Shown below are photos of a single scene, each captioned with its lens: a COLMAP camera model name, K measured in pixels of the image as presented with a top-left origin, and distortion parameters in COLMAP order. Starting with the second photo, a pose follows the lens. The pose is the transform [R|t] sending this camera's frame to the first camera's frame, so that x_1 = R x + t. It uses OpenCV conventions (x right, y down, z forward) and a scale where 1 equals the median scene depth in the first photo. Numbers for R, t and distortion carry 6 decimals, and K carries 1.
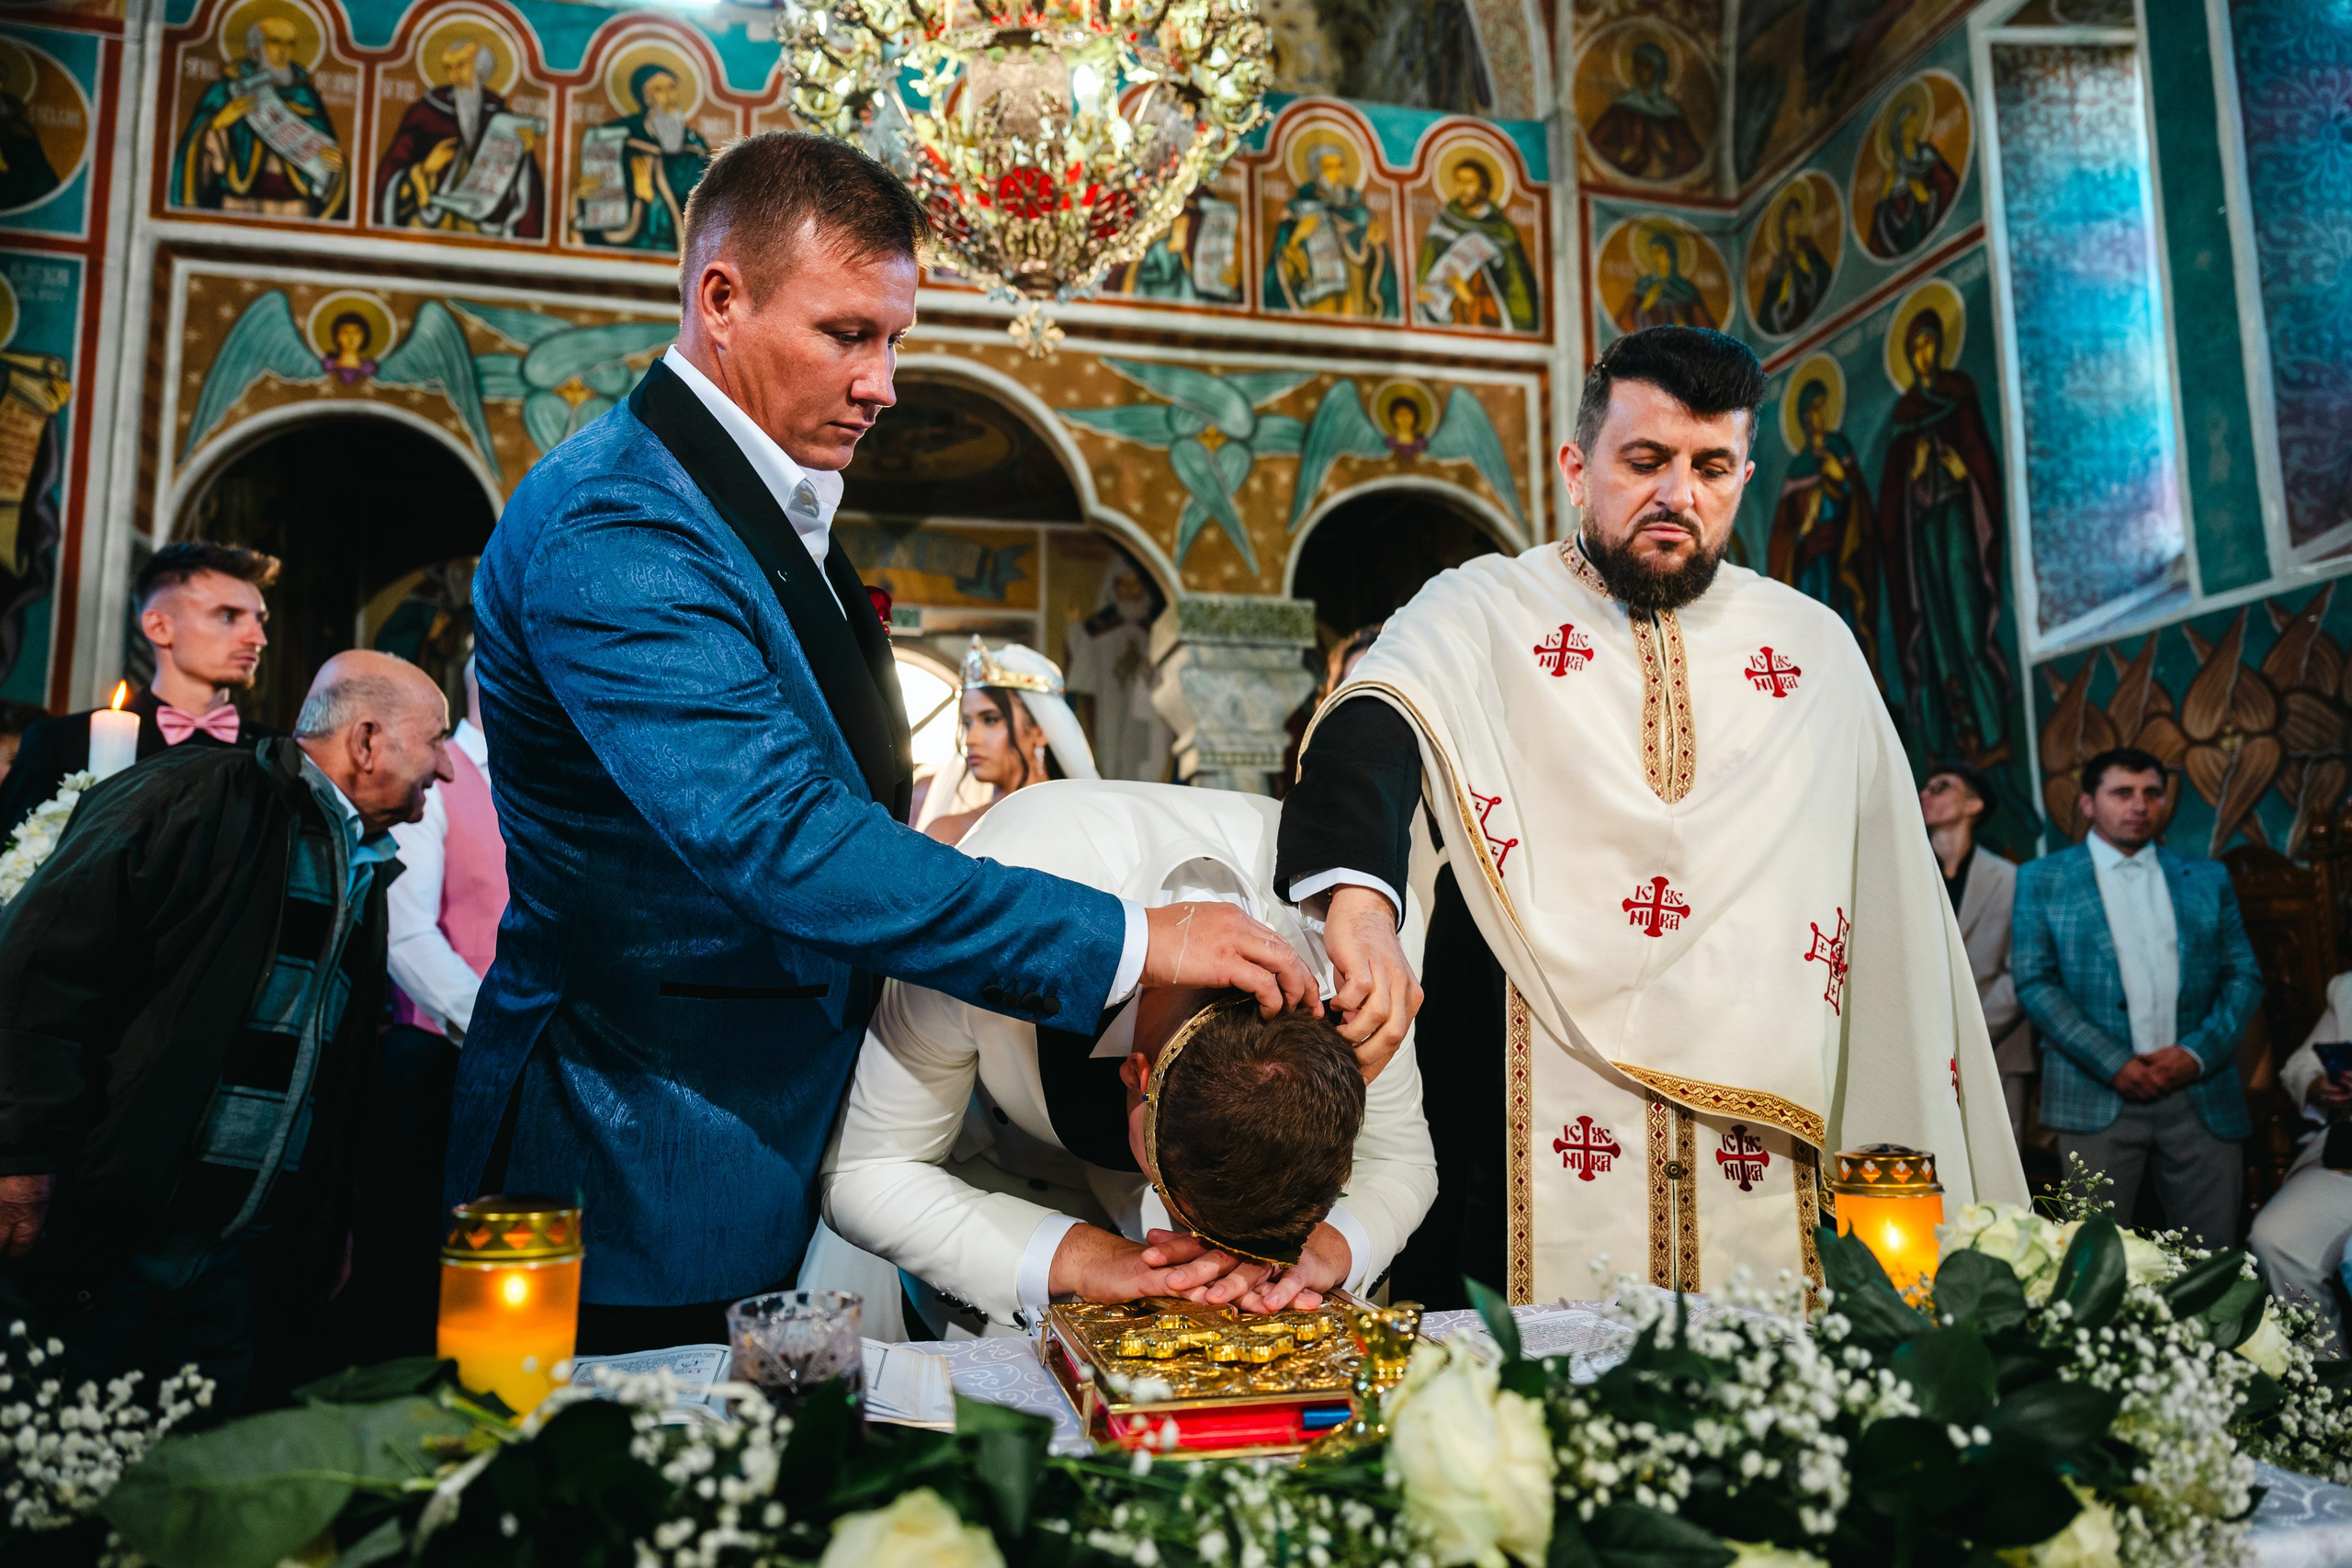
lens RADIAL K [[1641.3, 0, 1189.6], [0, 1641.3, 796.1], [0, 0, 1]] dist [0.006359, -0.002875]
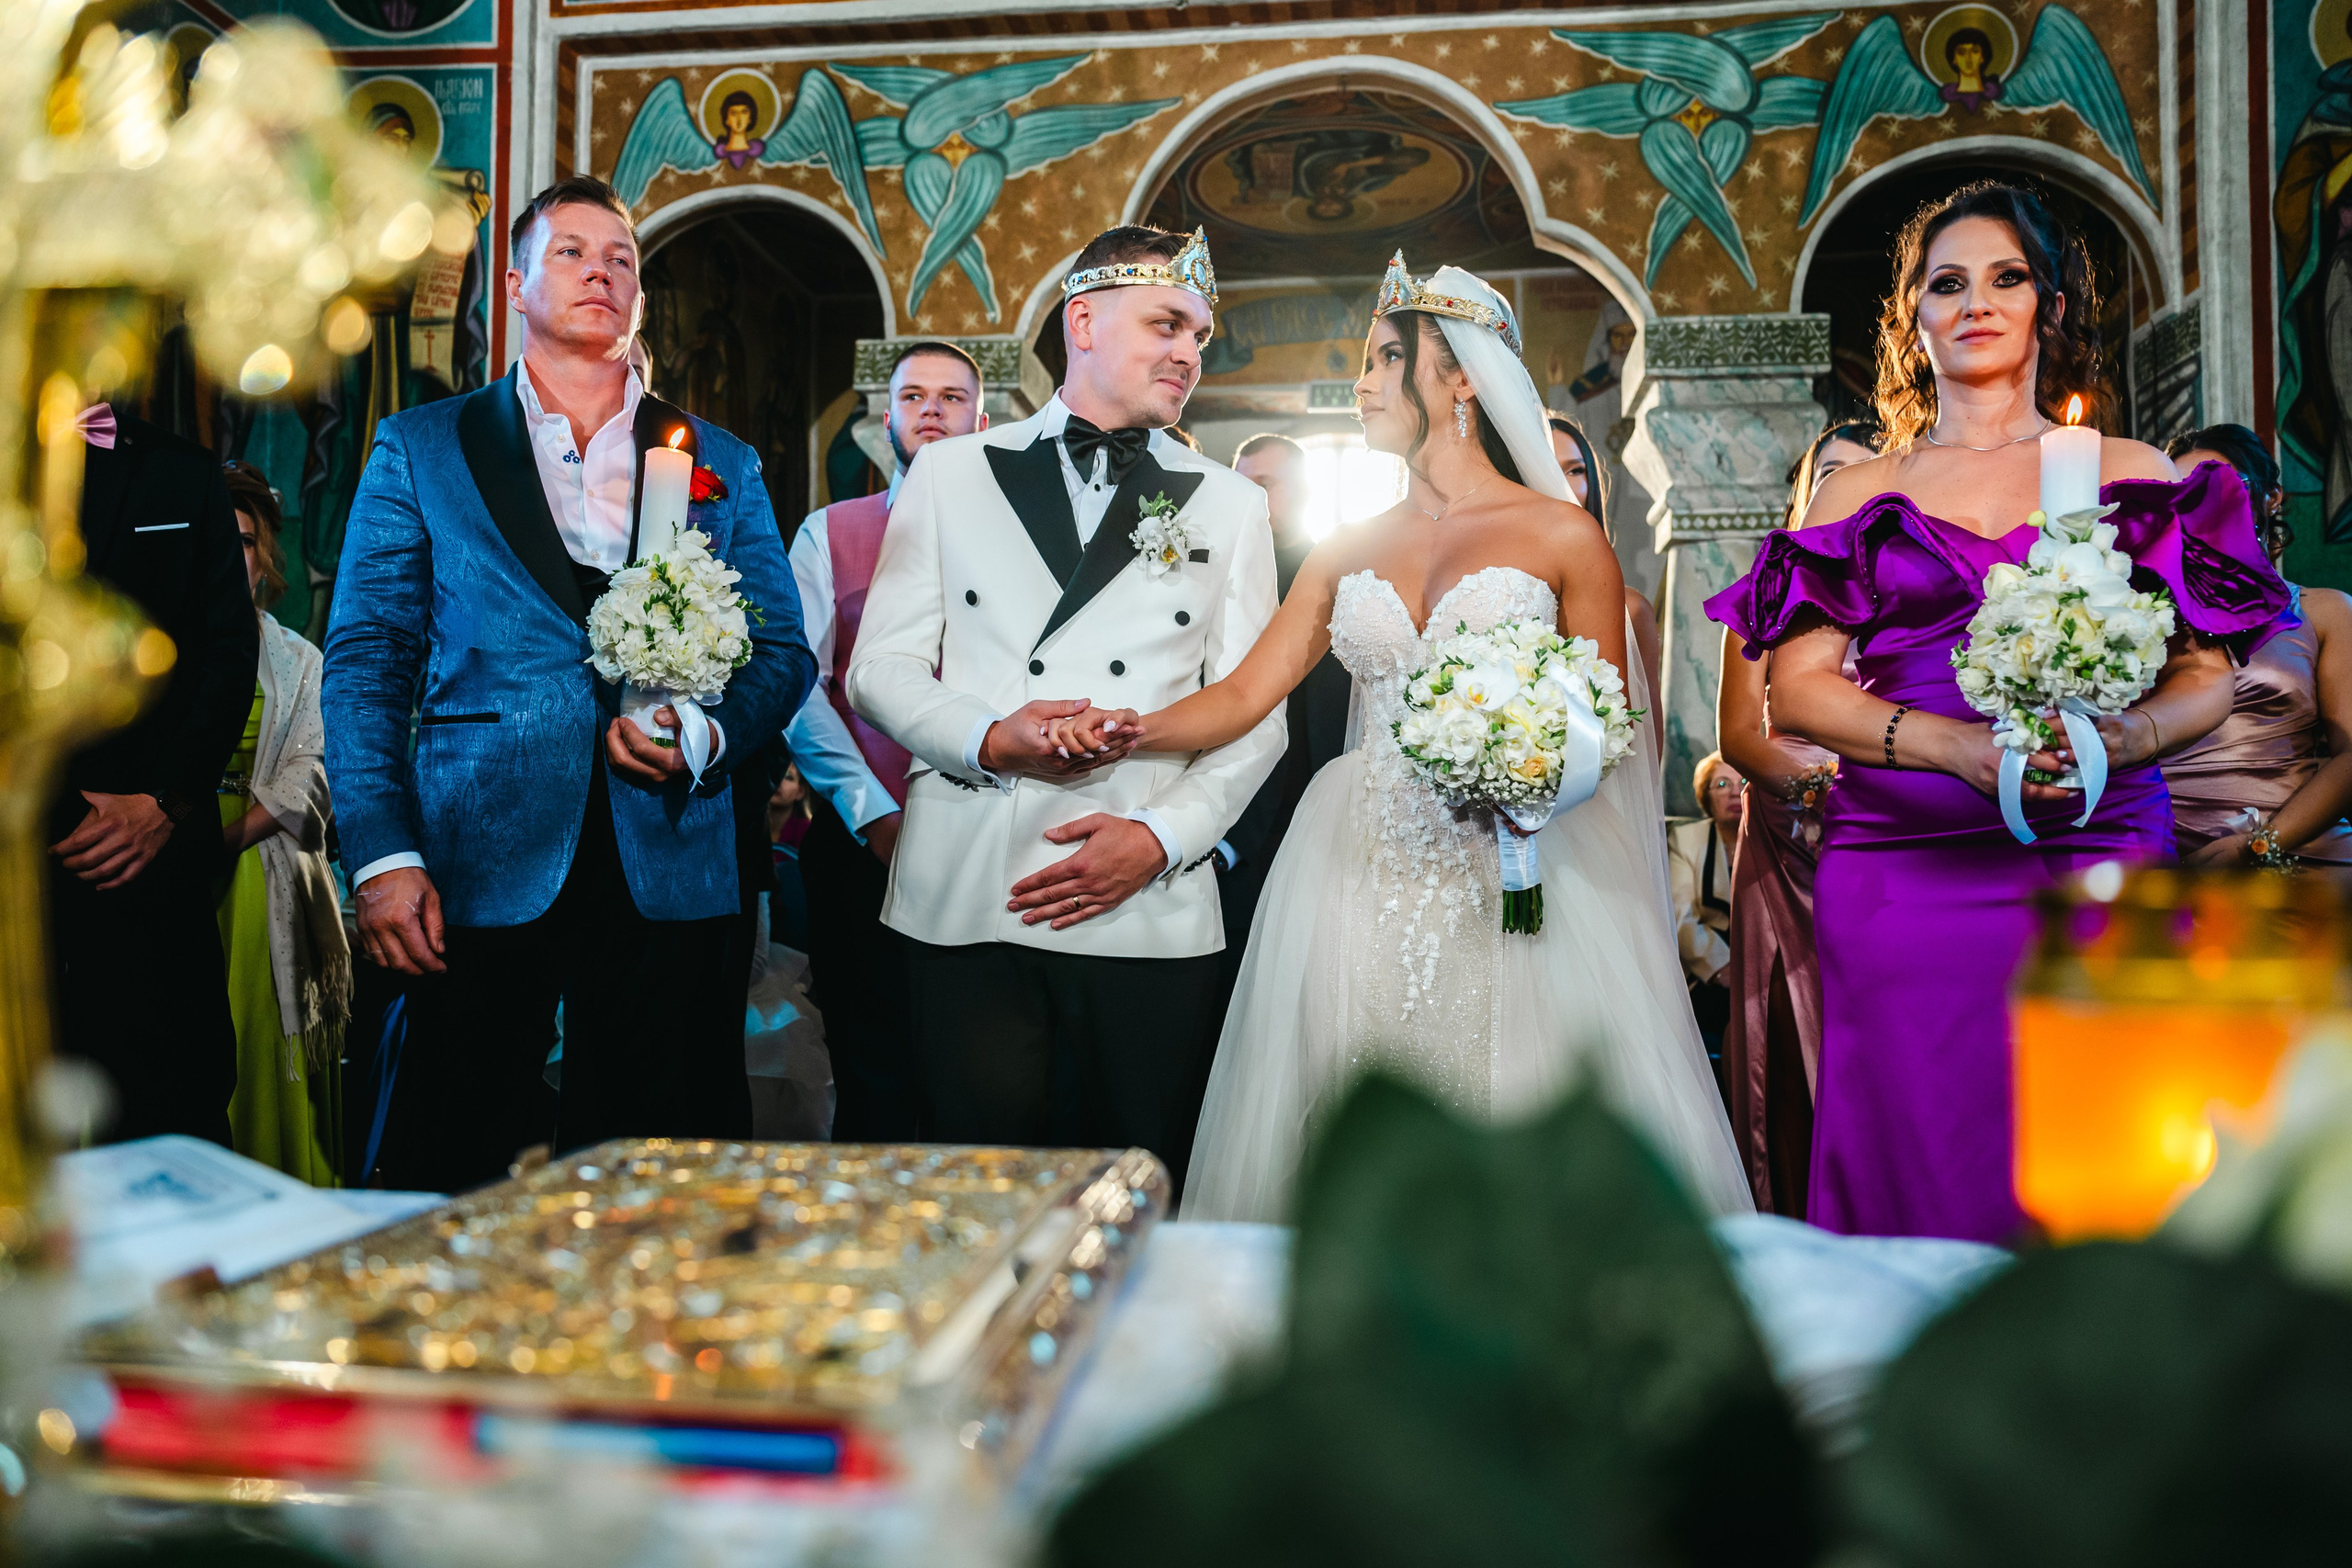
lens RADIAL K [[1693.0, 0, 1168.4], [0, 1693.0, 797.1], [0, 0, 1]] dist [-0.002883, 0.011821]
pose [[0.936816, 0.007031, -0.349751, 0.068020], [0.025898, 0.995660, 0.089386, 0.031178], [0.348861, -0.092796, 0.932569, 0.129597]]
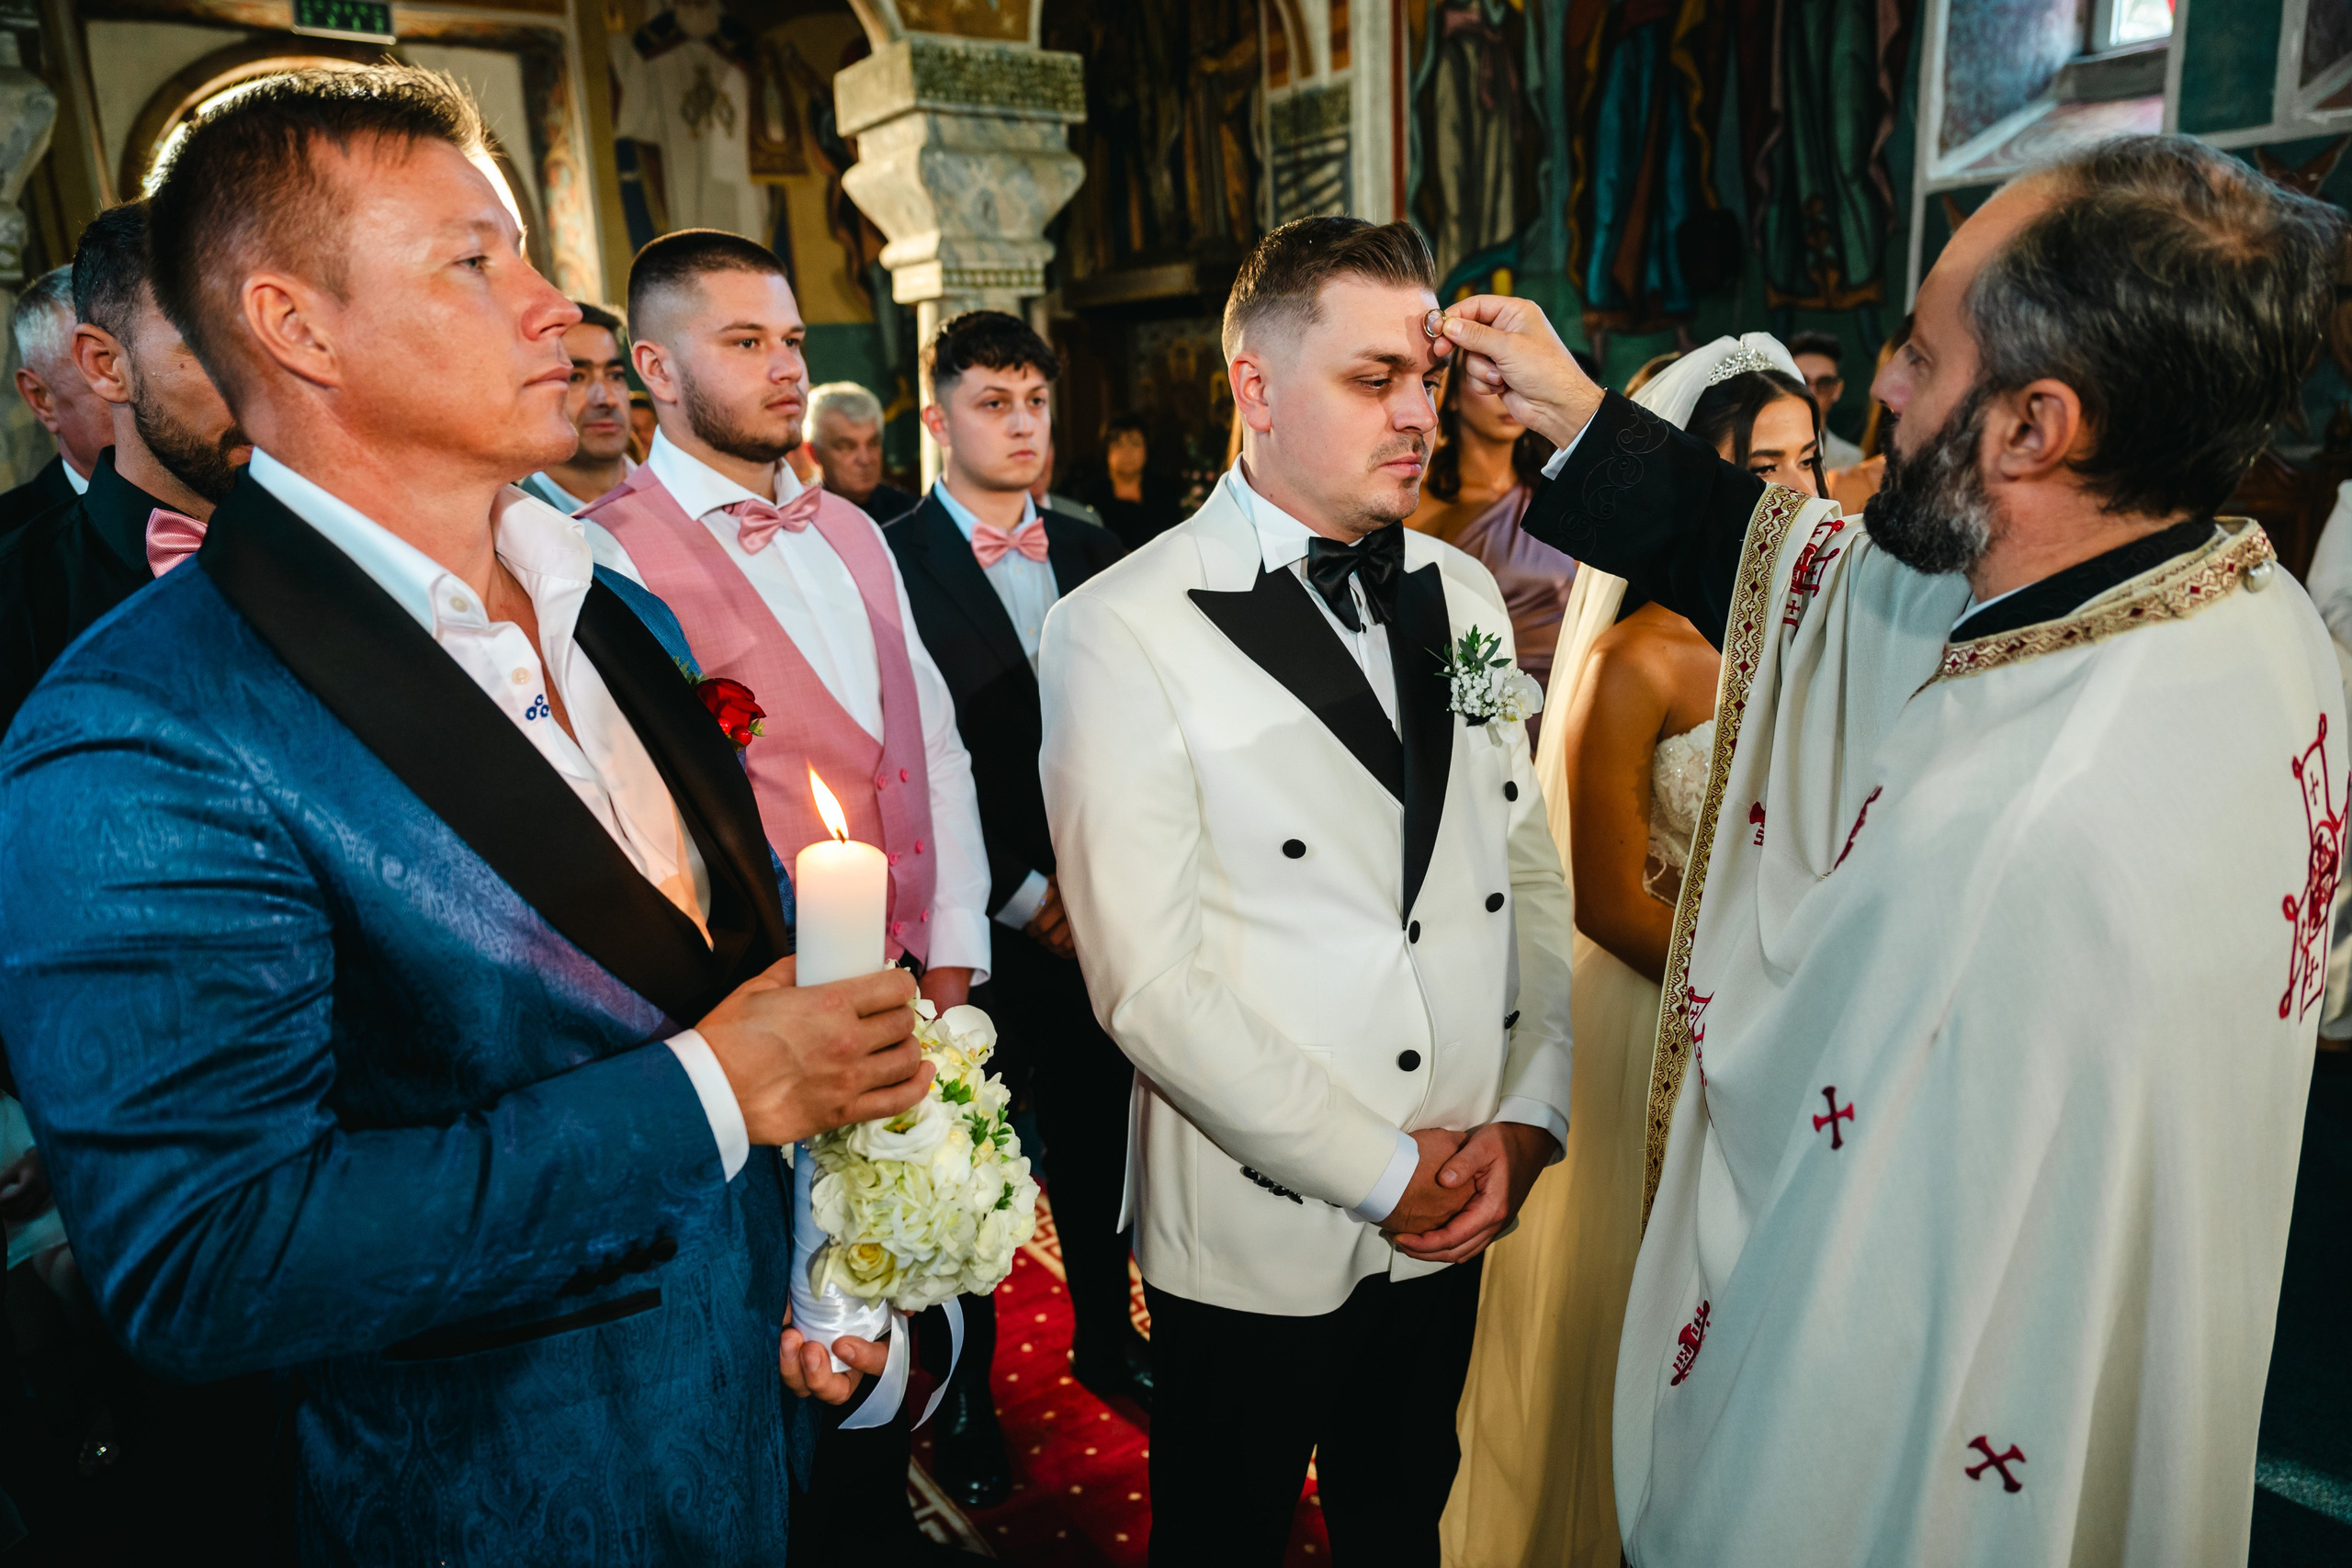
lens RADIAL K [[1641.3, 0, 1136.6], [0, 1641.3, 760.6], [0, 0, 1]] dist [0.006359, -0.002875]
pose [[0.929291, -0.101379, 0.355163, -0.206234], [-0.022172, 0.944547, 0.327627, -0.064872], [-0.368683, -0.312336, 0.875511, 0.257560]]
